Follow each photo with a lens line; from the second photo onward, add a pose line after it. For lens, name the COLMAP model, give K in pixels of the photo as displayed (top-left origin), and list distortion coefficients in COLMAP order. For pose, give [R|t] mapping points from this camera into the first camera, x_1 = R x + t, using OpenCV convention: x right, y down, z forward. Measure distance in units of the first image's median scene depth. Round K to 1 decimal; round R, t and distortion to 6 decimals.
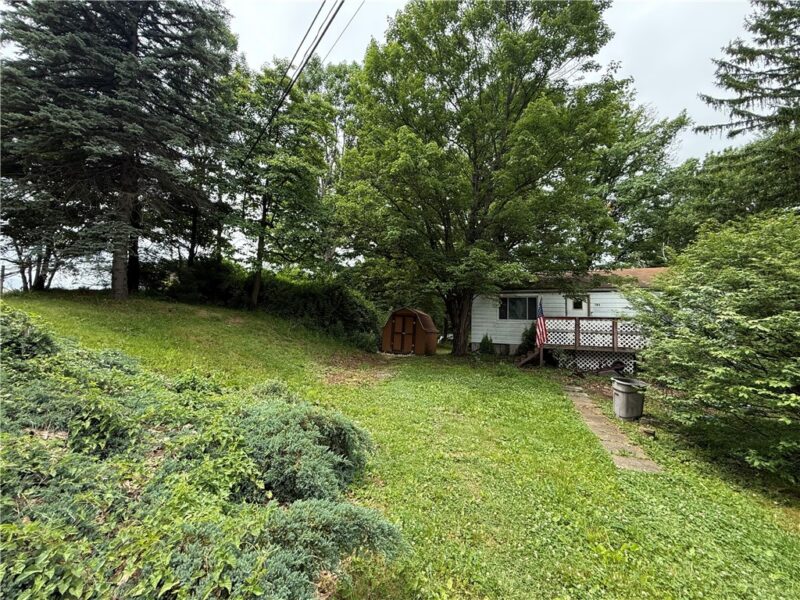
lens RADIAL K [[321.3, 0, 400.6], [0, 321.3, 300.7], [0, 0, 1]] dist [0.000093, 0.000003]
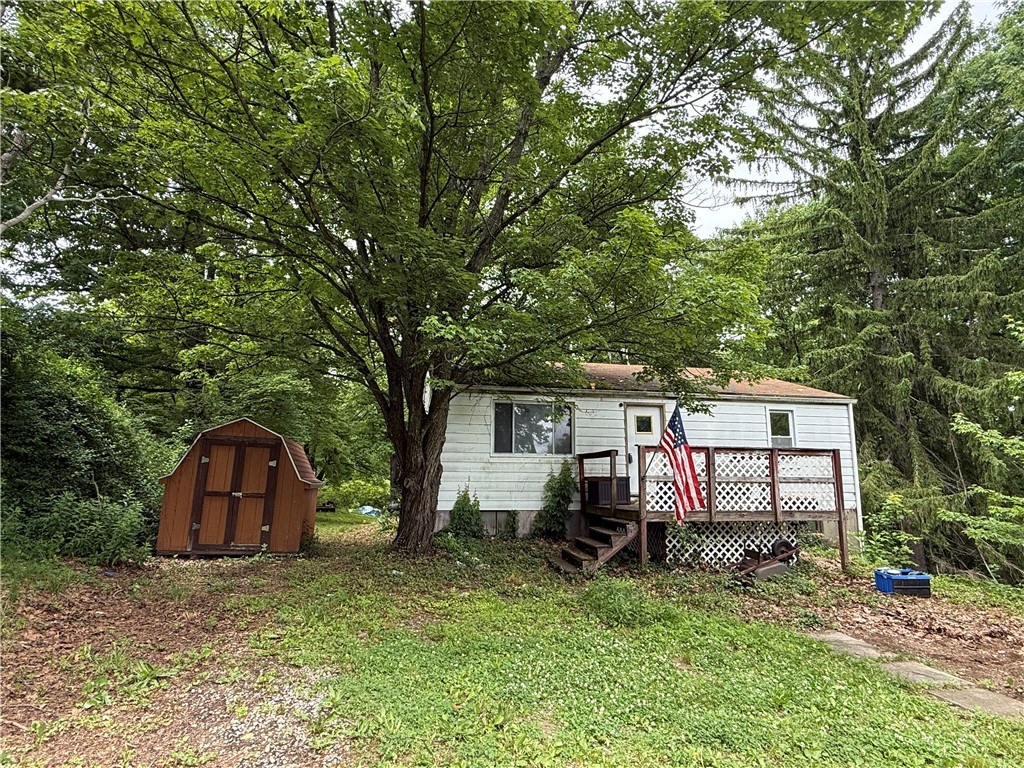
lens RADIAL K [[541.4, 0, 511.4], [0, 541.4, 387.3], [0, 0, 1]] dist [-0.000025, 0.000346]
pose [[0.840686, 0.063154, 0.537828, -0.069146], [-0.028095, 0.996925, -0.073147, 0.023499], [-0.540794, 0.046383, 0.839875, 0.384111]]
